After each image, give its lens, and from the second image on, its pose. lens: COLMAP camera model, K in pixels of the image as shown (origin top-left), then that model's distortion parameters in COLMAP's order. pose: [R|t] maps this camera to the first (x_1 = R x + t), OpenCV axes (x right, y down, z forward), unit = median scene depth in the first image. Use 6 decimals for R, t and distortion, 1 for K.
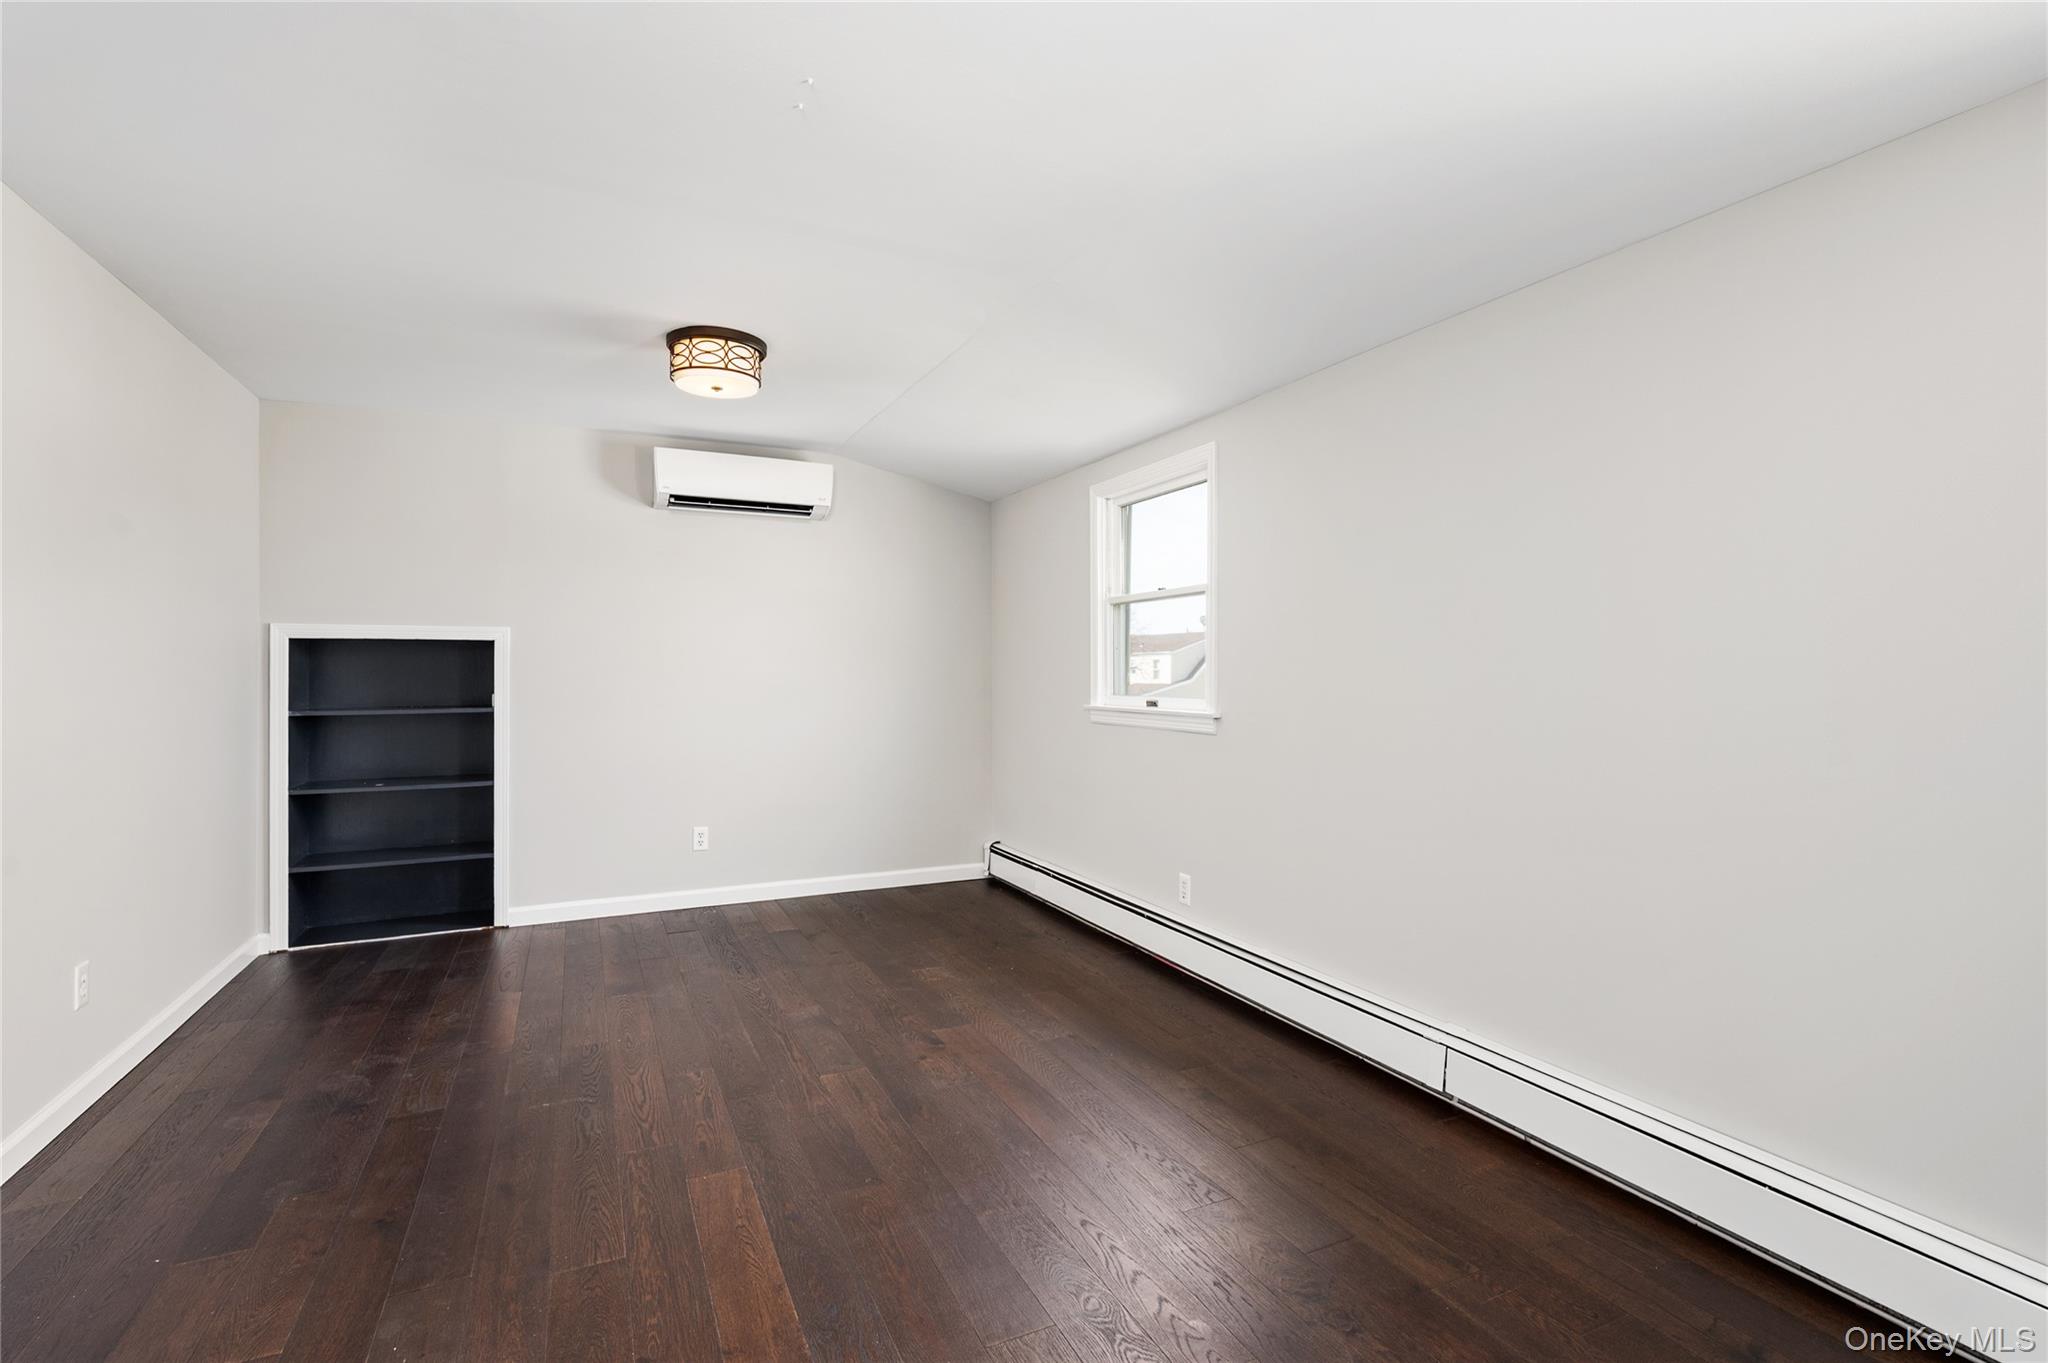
lens RADIAL K [[974.1, 0, 1032.6], [0, 974.1, 675.9], [0, 0, 1]] dist [0.002399, -0.000049]
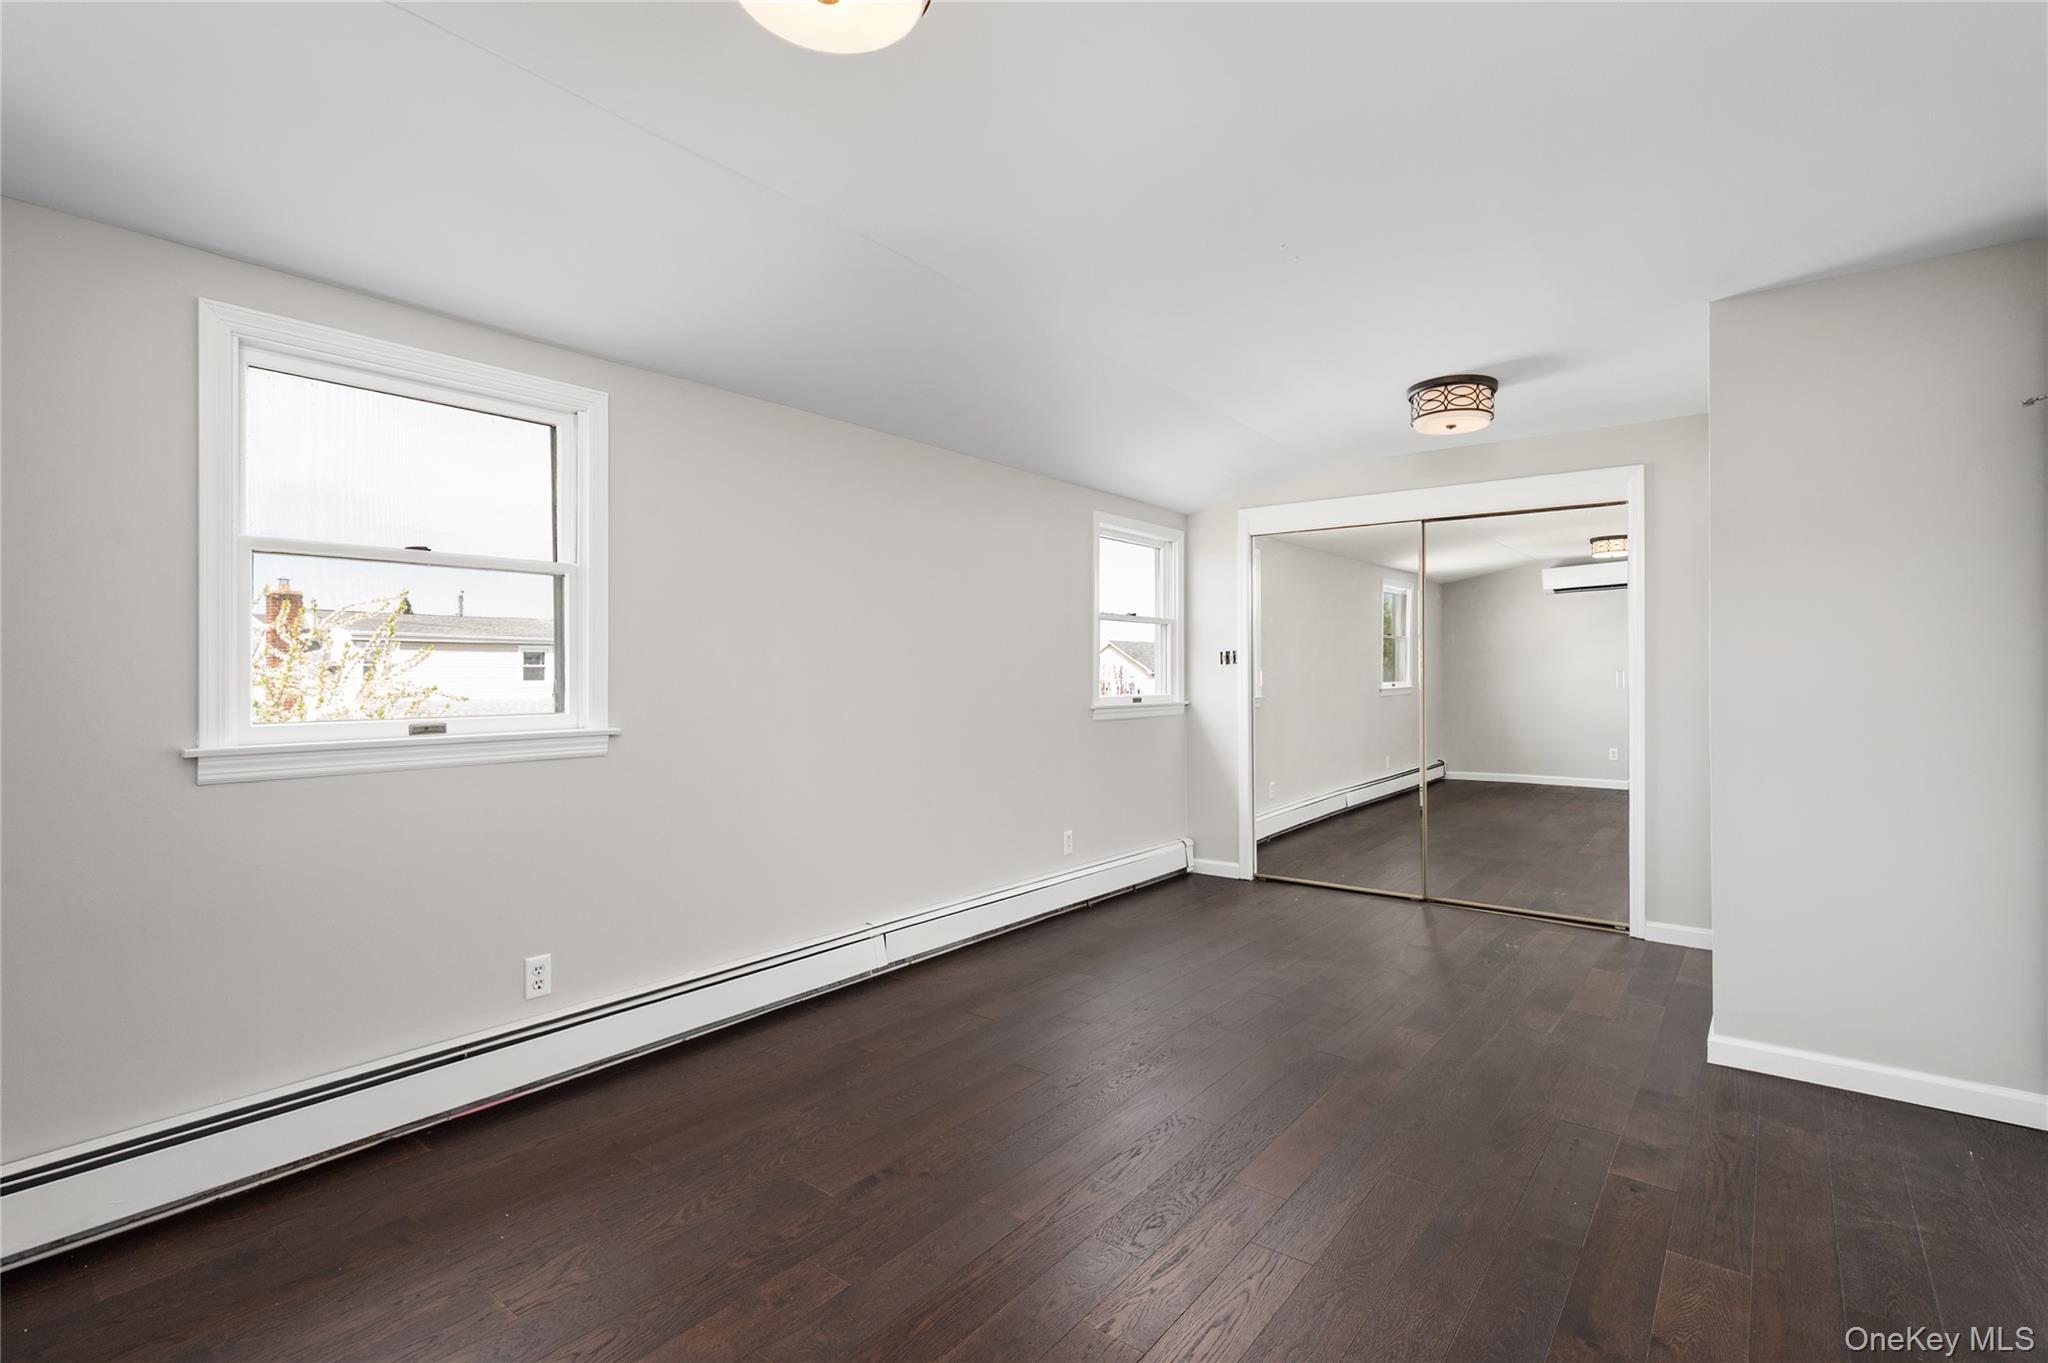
lens RADIAL K [[974.1, 0, 1032.6], [0, 974.1, 675.9], [0, 0, 1]] dist [0.002399, -0.000049]
pose [[-0.470086, 0.002968, 0.882616, -0.762955], [0.003642, 0.999992, -0.001423, -0.004309], [-0.882613, 0.002545, -0.470093, 1.167363]]
